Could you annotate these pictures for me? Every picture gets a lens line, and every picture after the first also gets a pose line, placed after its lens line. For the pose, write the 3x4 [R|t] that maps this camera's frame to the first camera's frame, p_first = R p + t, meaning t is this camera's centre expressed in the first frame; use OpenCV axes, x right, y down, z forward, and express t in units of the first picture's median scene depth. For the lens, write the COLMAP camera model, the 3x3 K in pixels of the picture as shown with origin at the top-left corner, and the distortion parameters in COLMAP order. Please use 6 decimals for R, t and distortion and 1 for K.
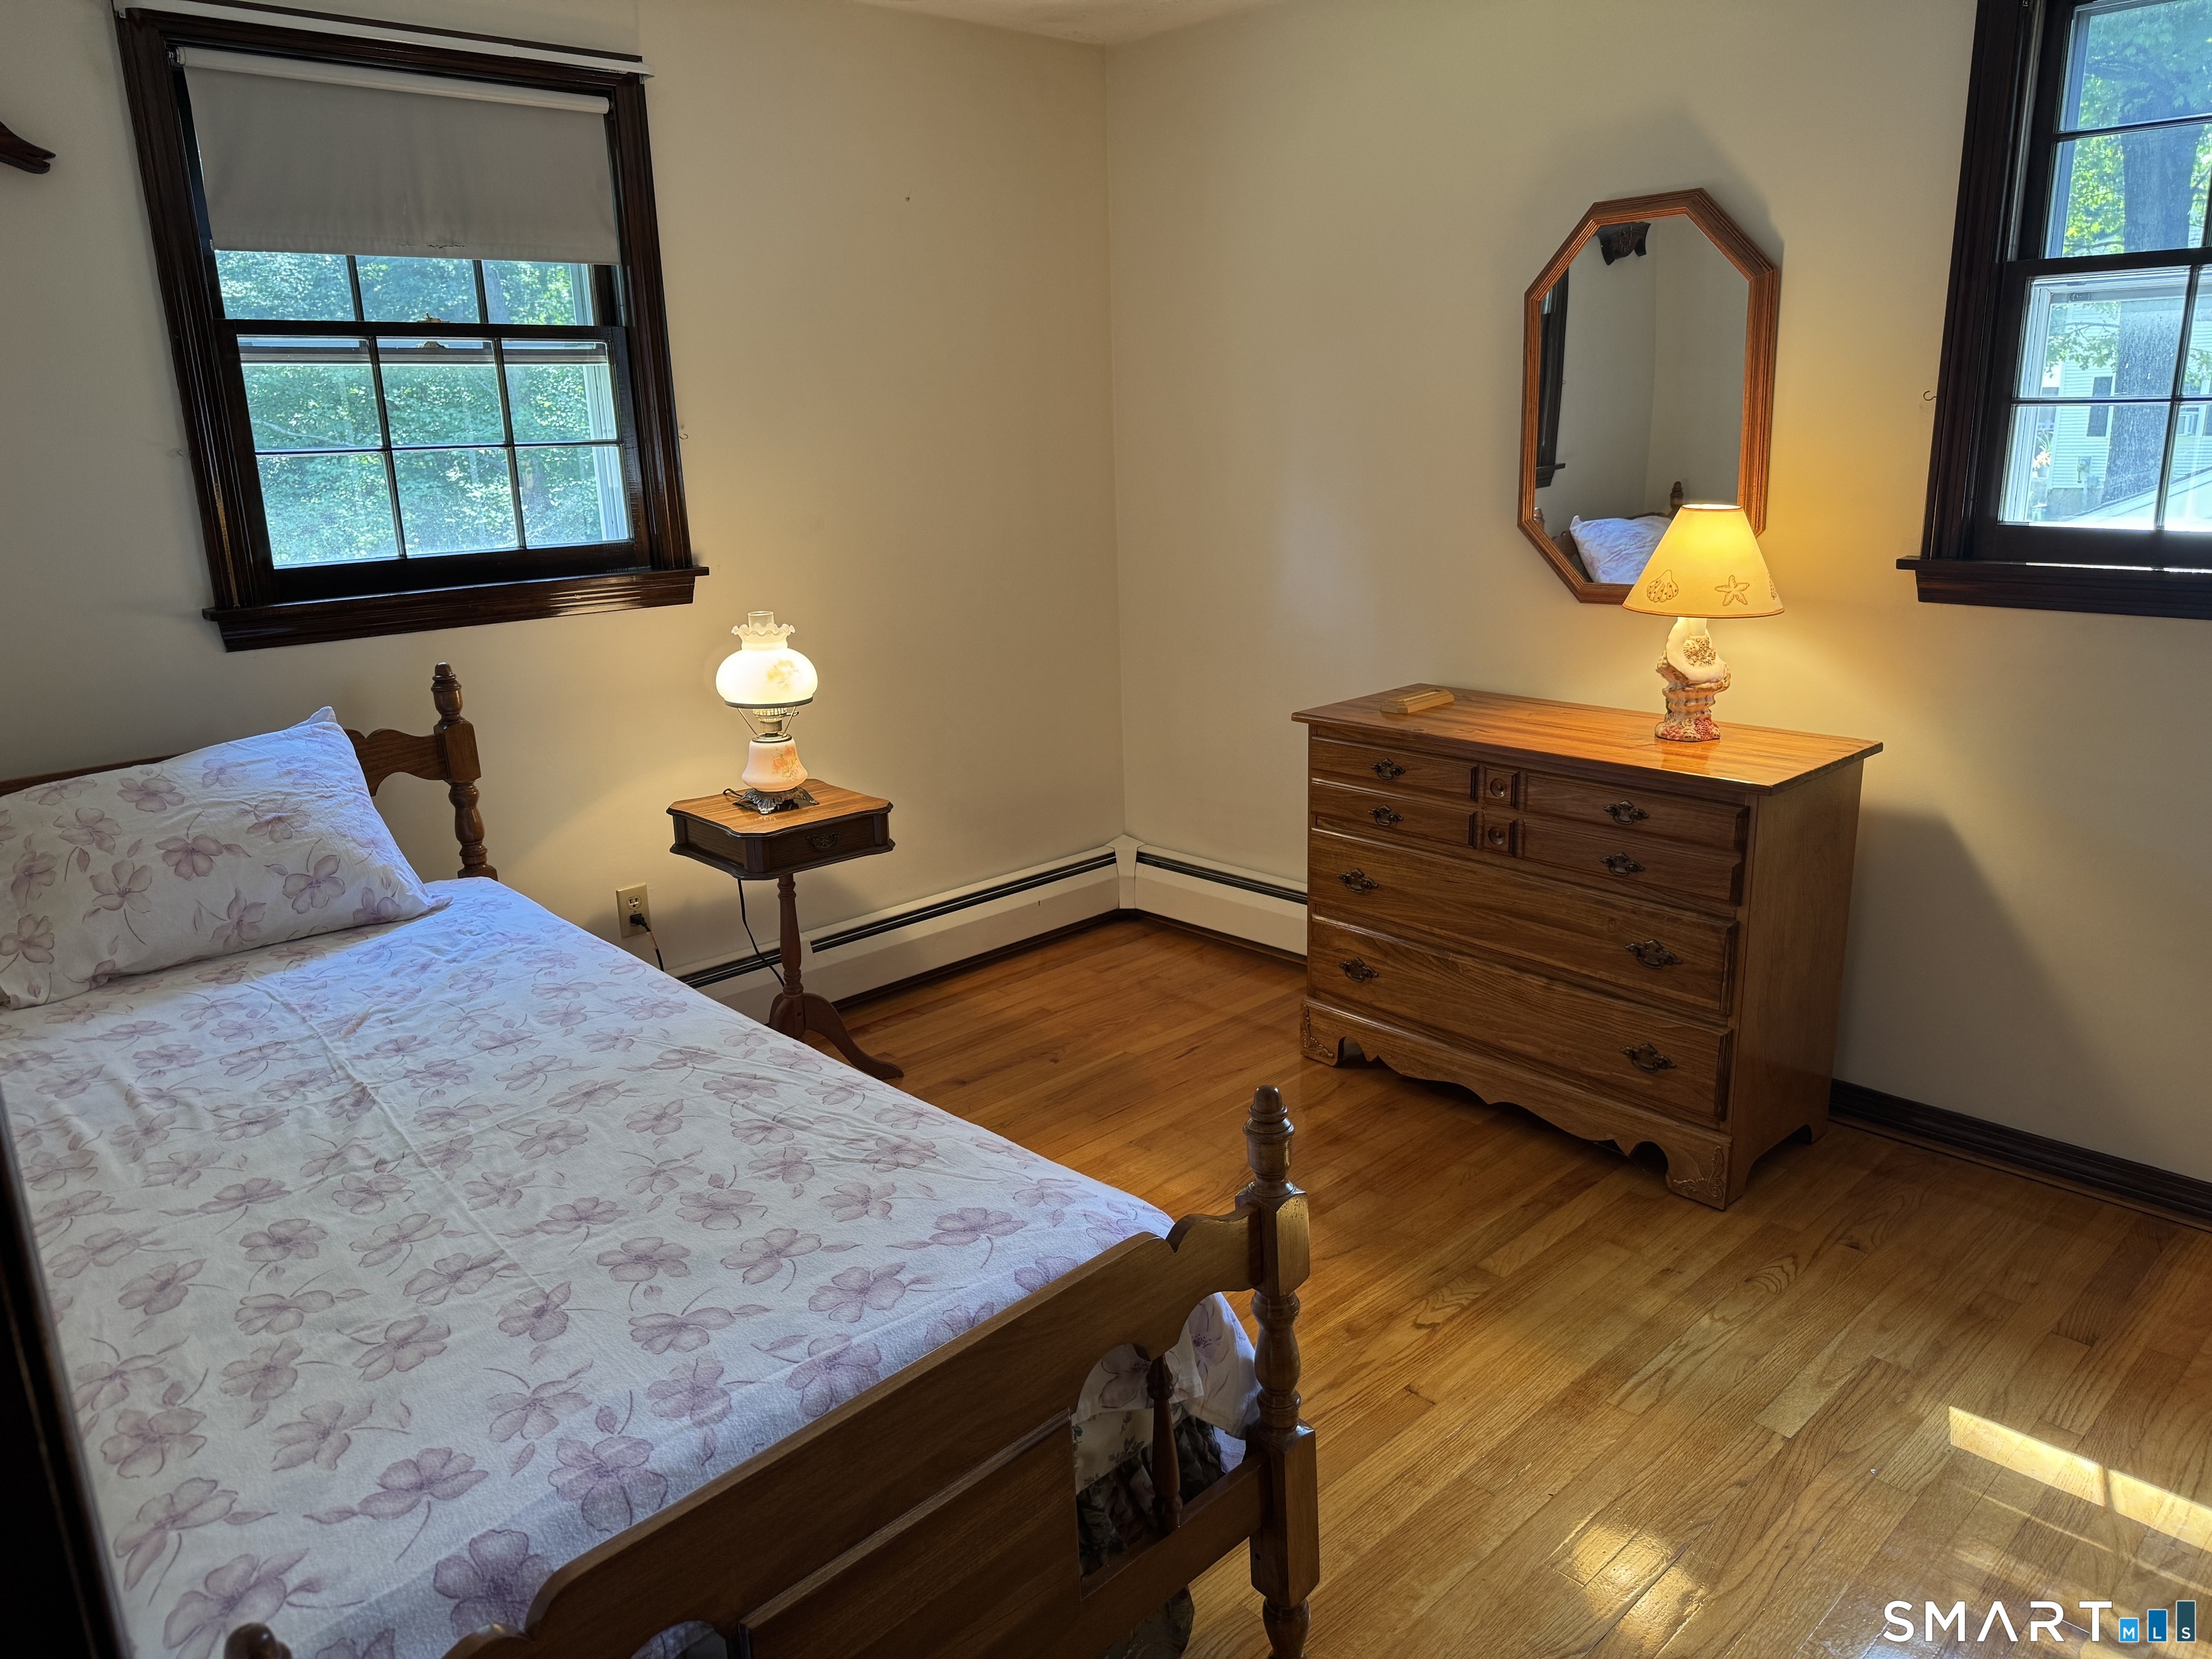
lens RADIAL K [[1549.1, 0, 1101.6], [0, 1549.1, 836.6], [0, 0, 1]] dist [0.125957, -0.225439]
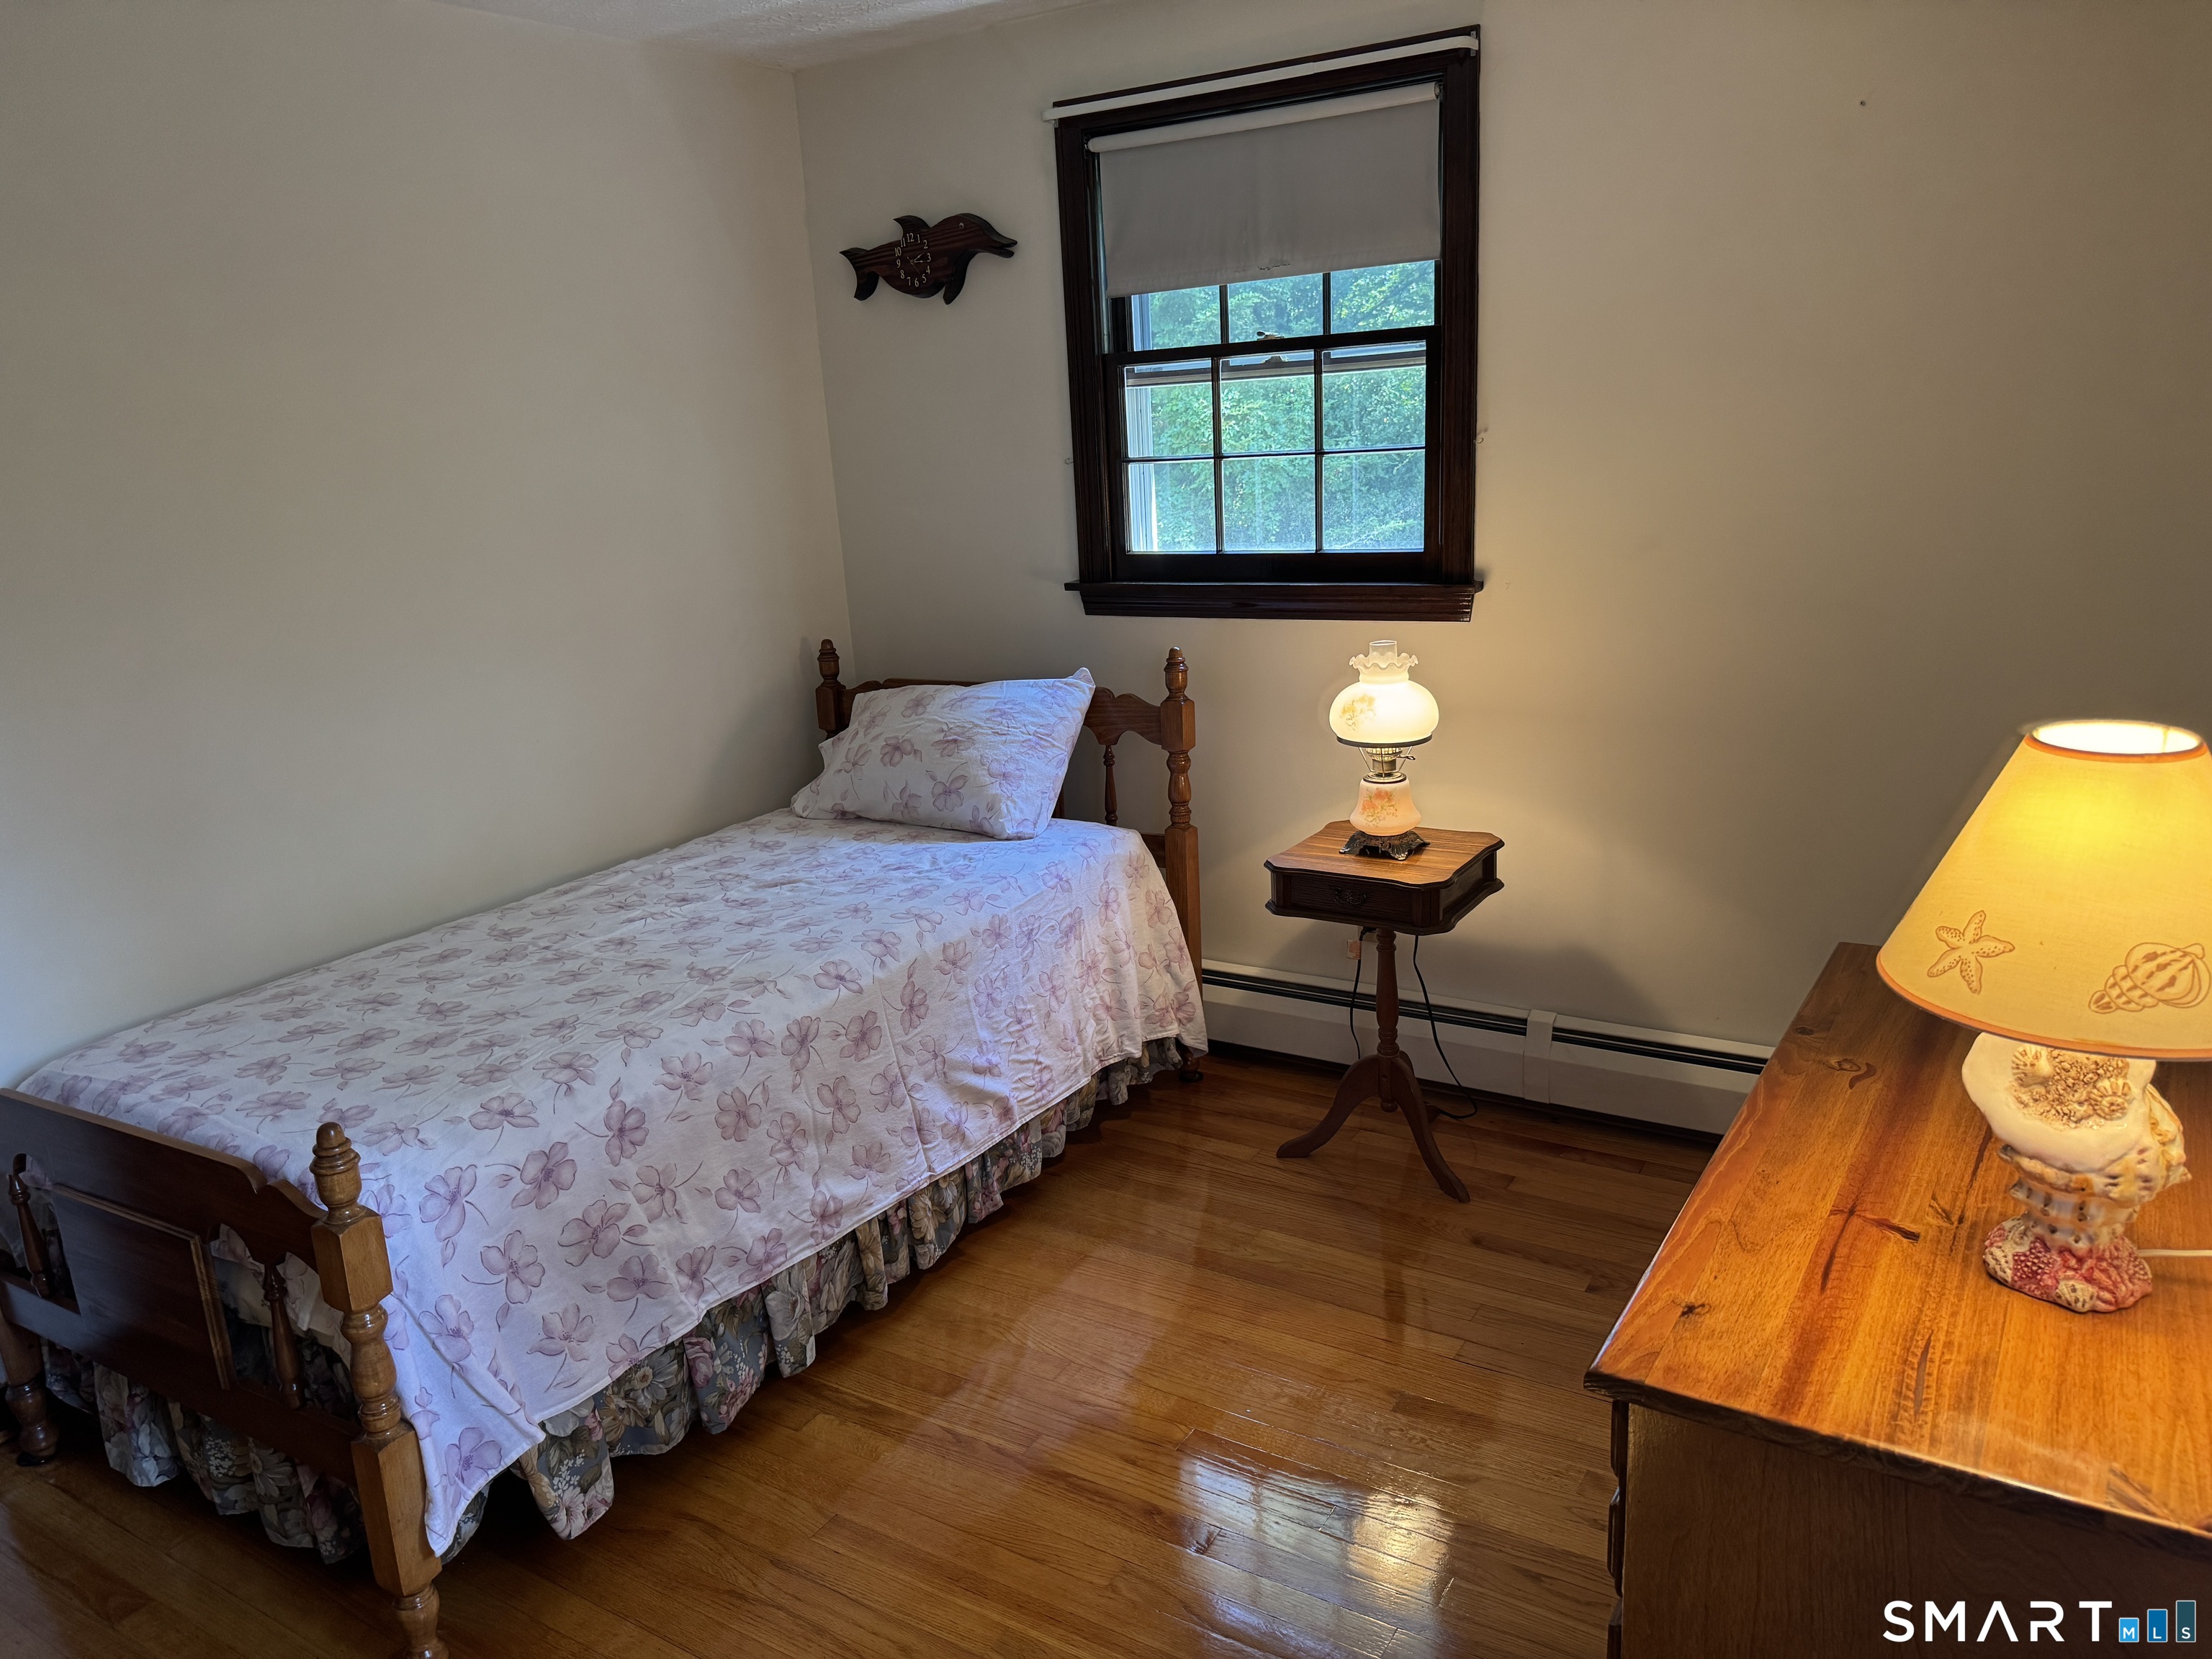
lens RADIAL K [[1549.1, 0, 1101.6], [0, 1549.1, 836.6], [0, 0, 1]] dist [0.125957, -0.225439]
pose [[0.247969, 0.261208, -0.932889, 0.786484], [-0.205848, 0.955181, 0.212733, -0.244798], [0.946646, 0.139282, 0.290625, 0.745864]]
